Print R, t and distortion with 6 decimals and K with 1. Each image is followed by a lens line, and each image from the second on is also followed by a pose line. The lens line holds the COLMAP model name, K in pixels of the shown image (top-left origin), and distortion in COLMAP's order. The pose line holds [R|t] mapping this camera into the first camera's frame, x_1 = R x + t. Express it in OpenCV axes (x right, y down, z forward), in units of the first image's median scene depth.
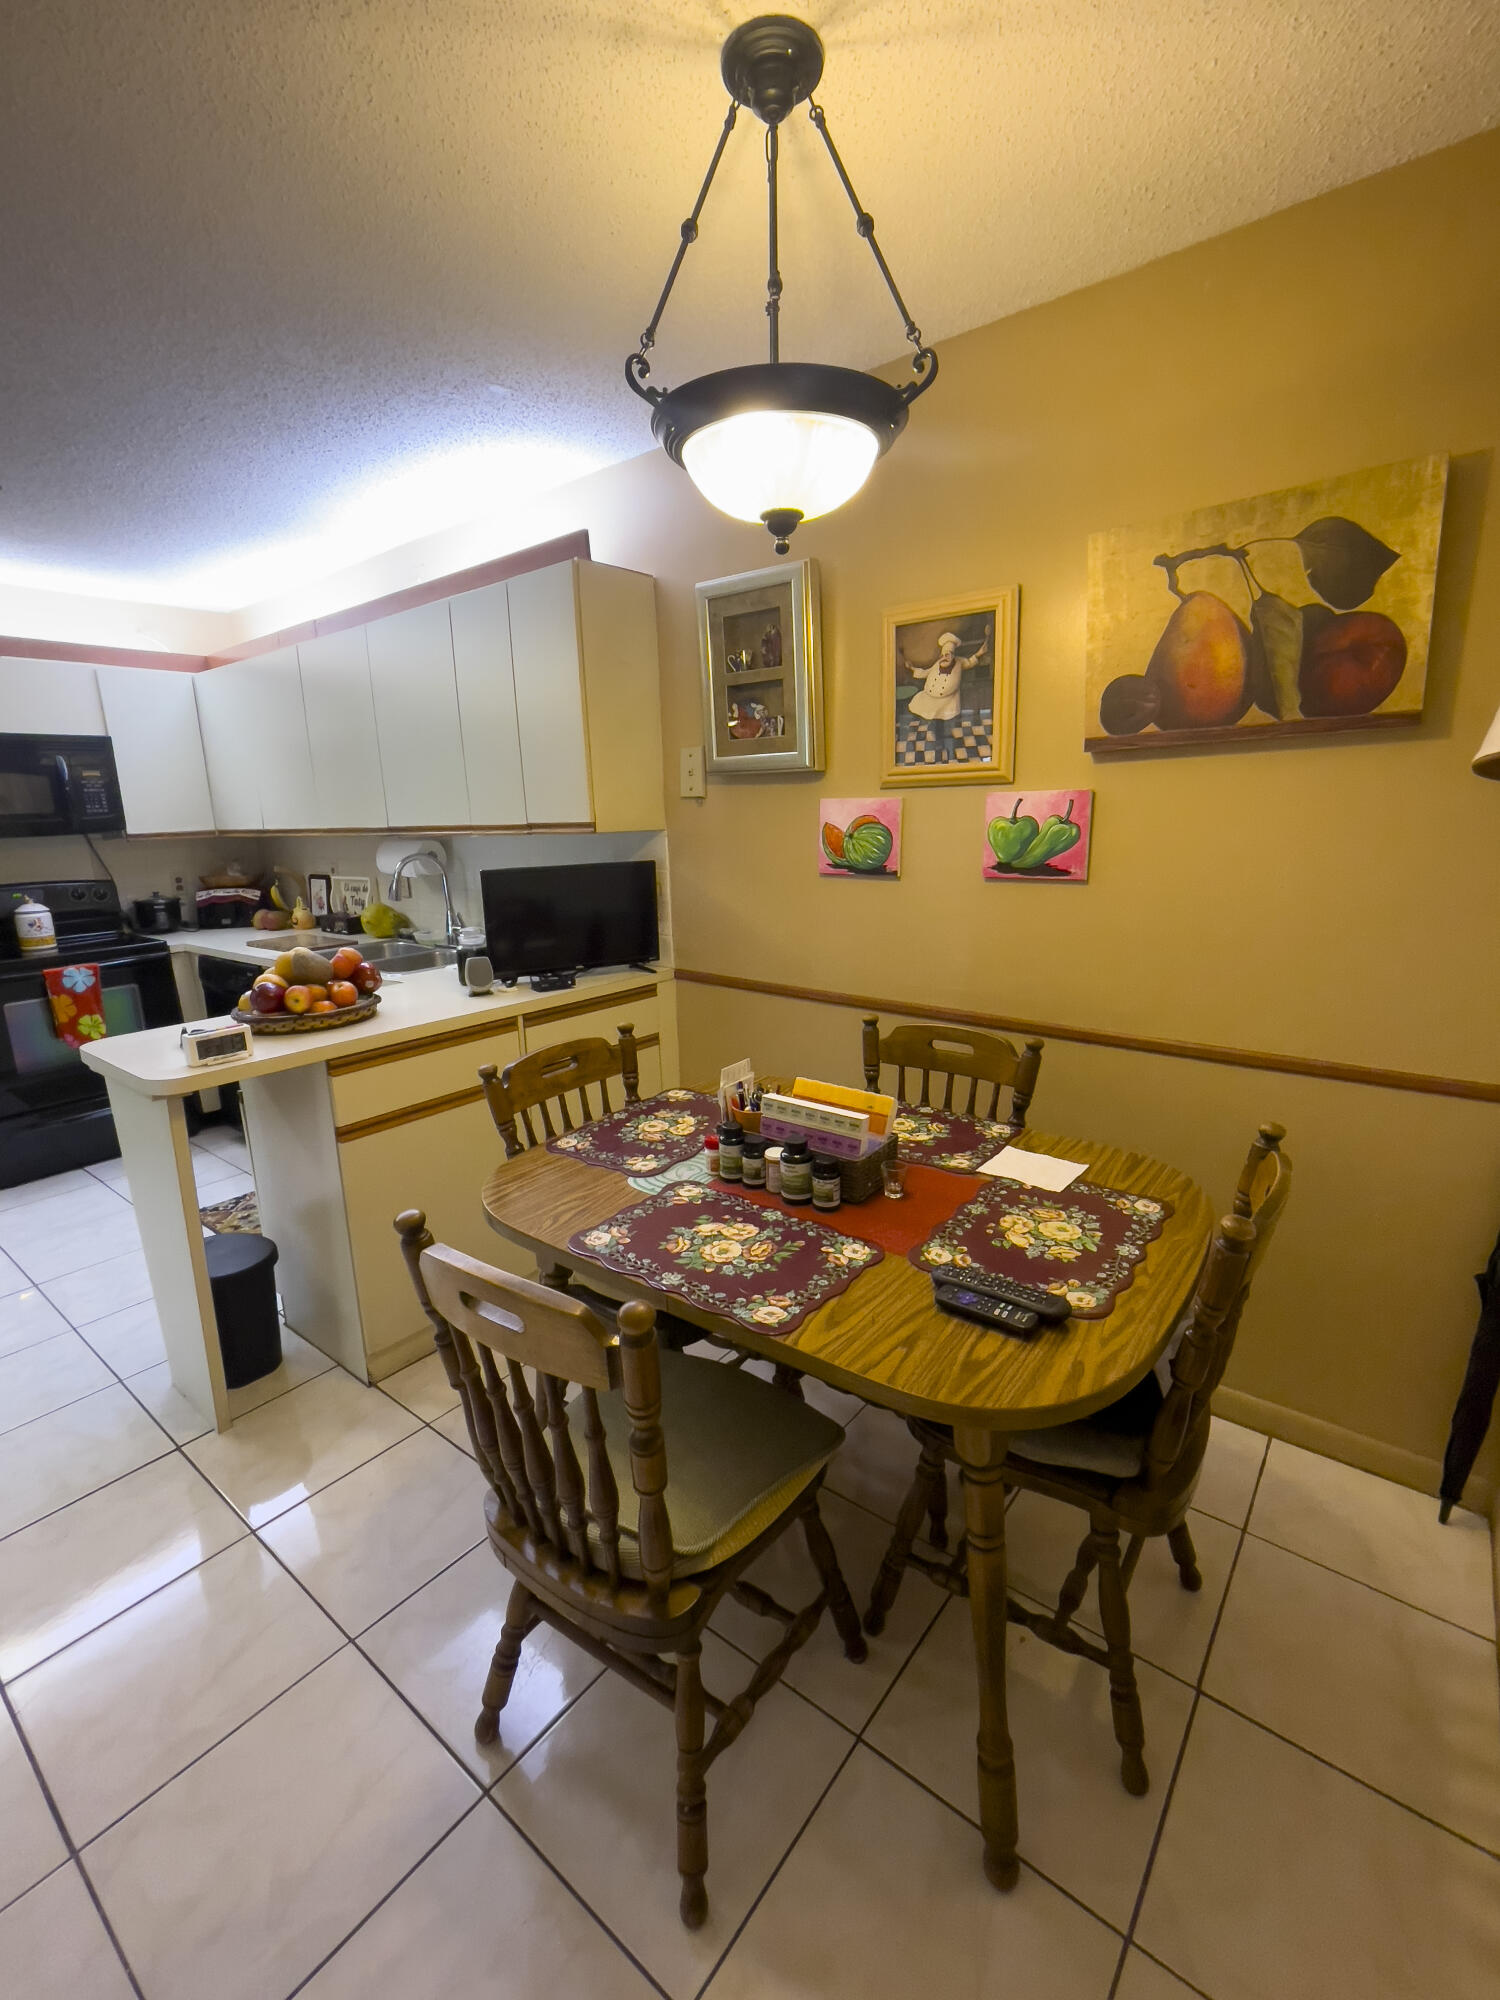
lens RADIAL K [[841.2, 0, 750.0], [0, 841.2, 1000.0], [0, 0, 1]] dist [-0.001924, -0.018564]
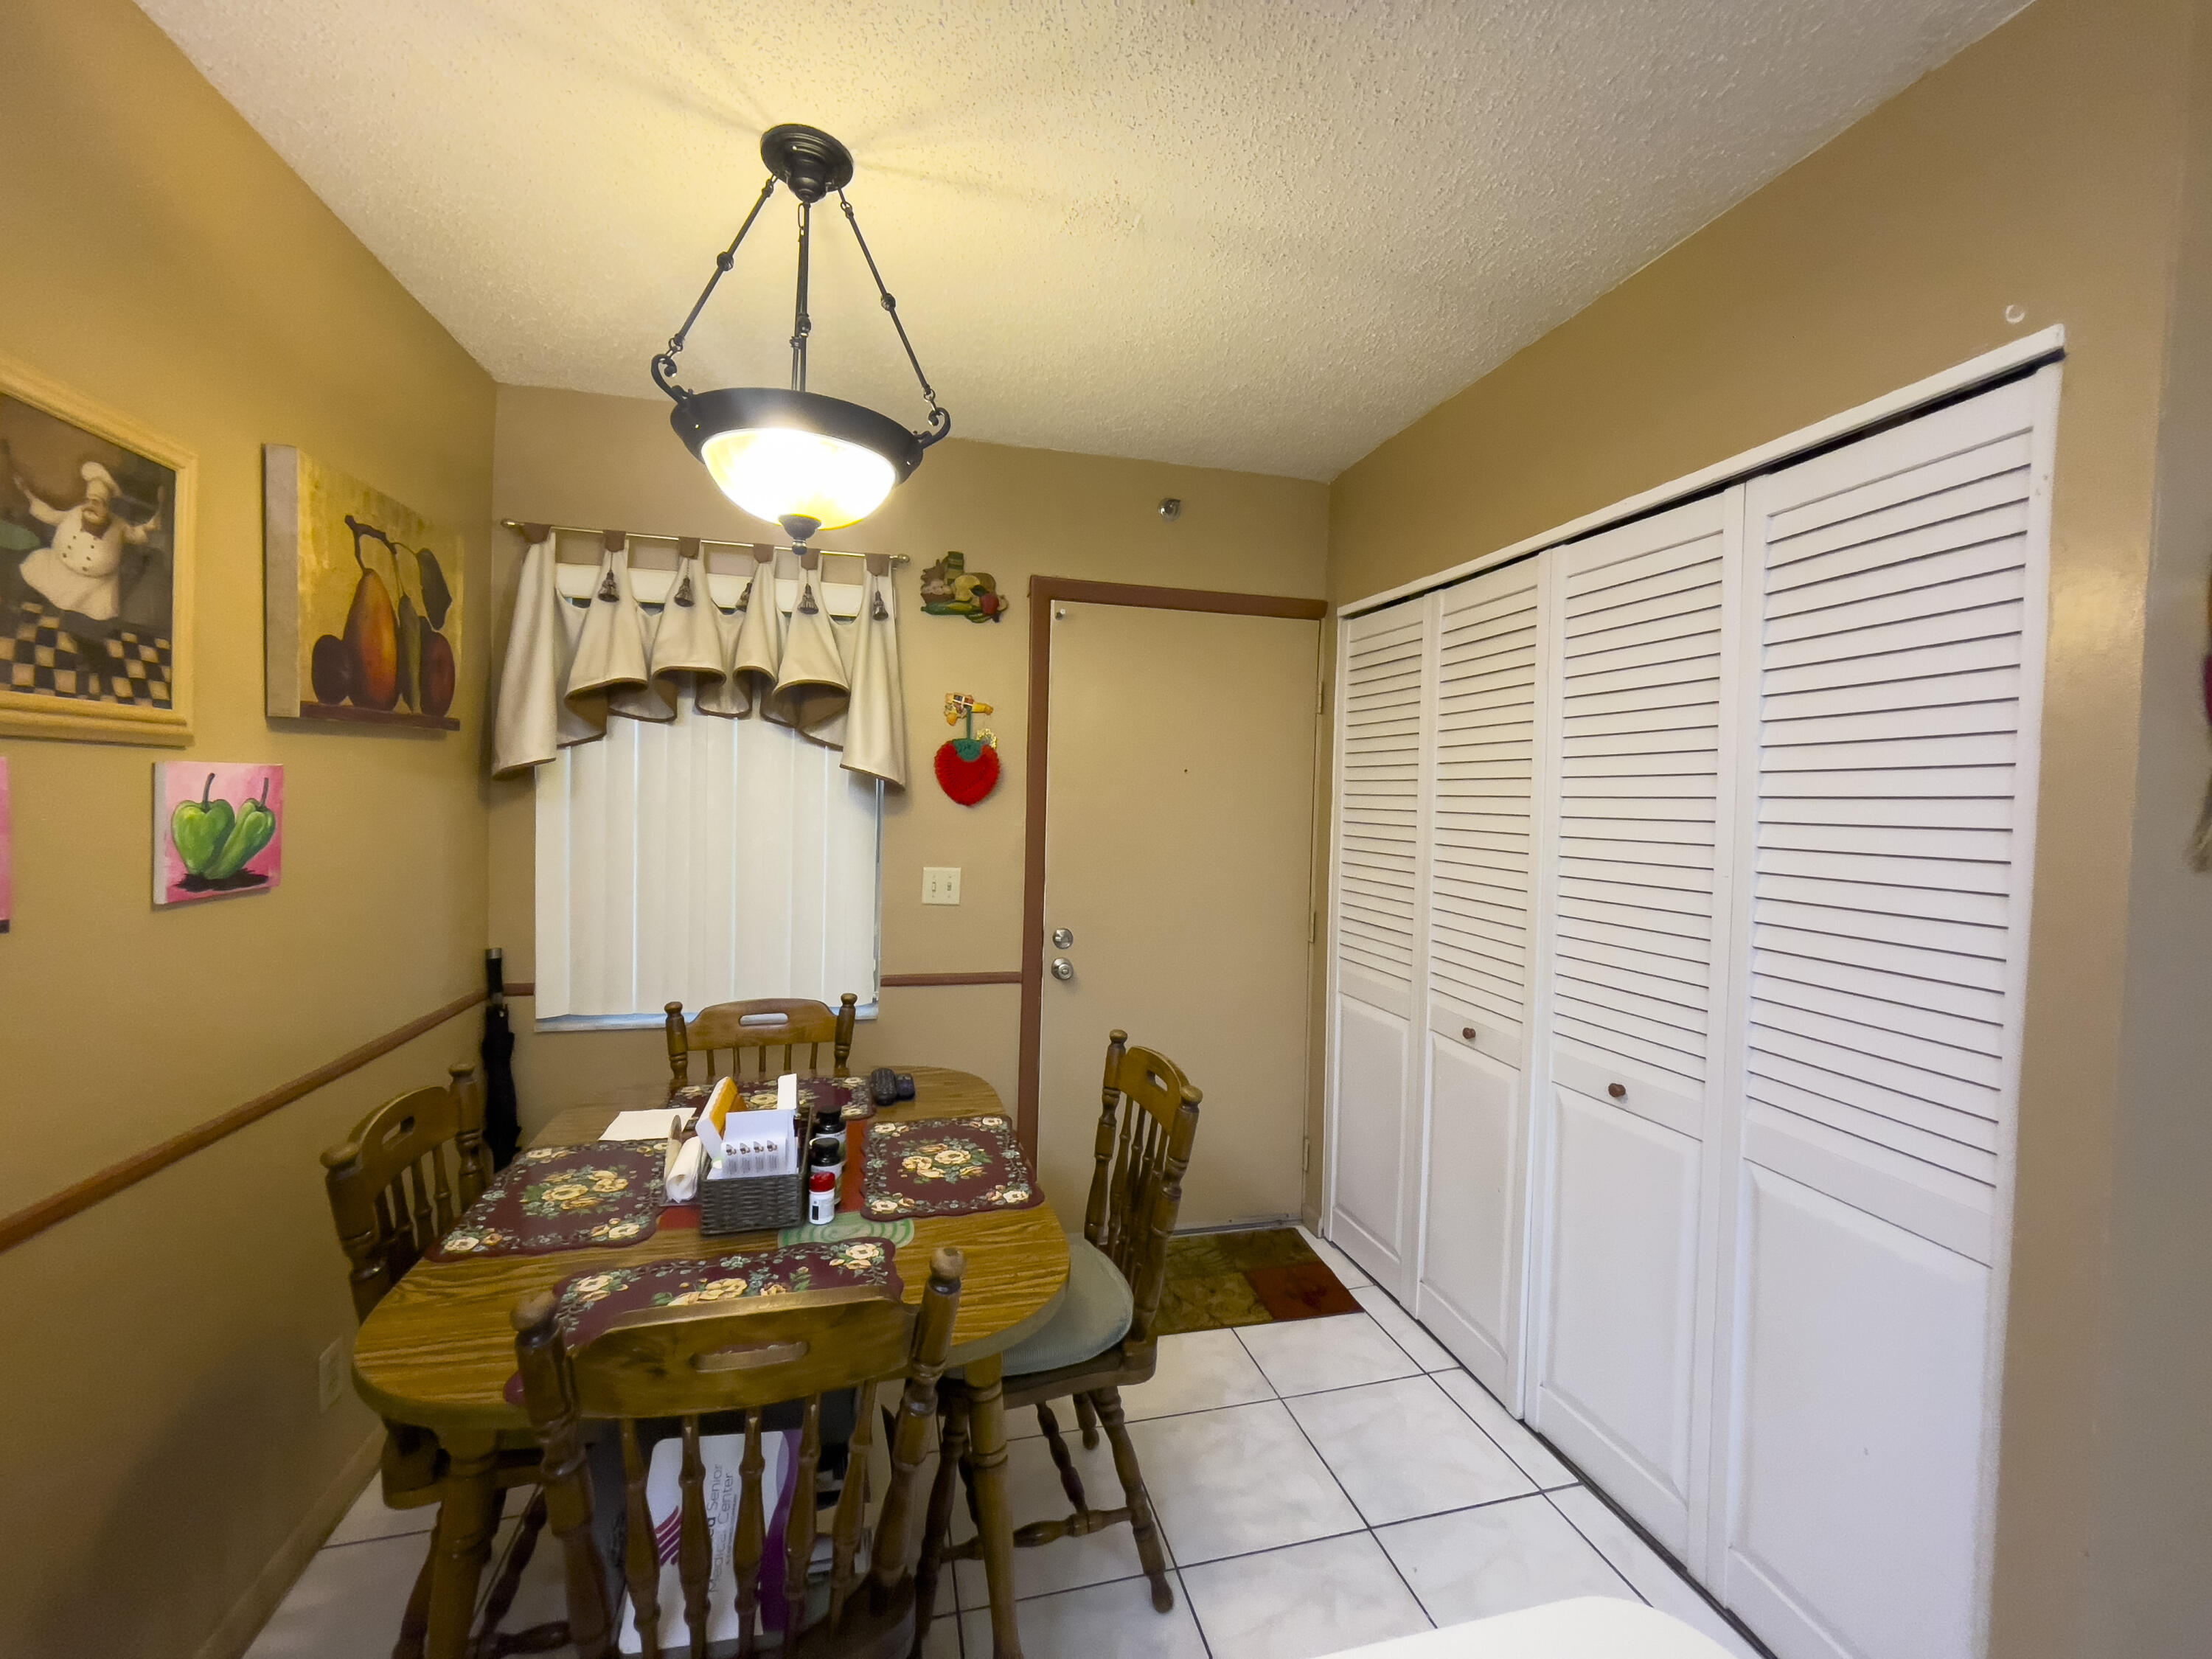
lens RADIAL K [[892.6, 0, 1106.0], [0, 892.6, 829.5], [0, 0, 1]] dist [-0.000795, -0.000101]
pose [[-0.790612, -0.016360, 0.612099, -0.492630], [0.134698, 0.970509, 0.199921, -0.189550], [-0.597319, 0.240508, -0.765092, 0.879260]]
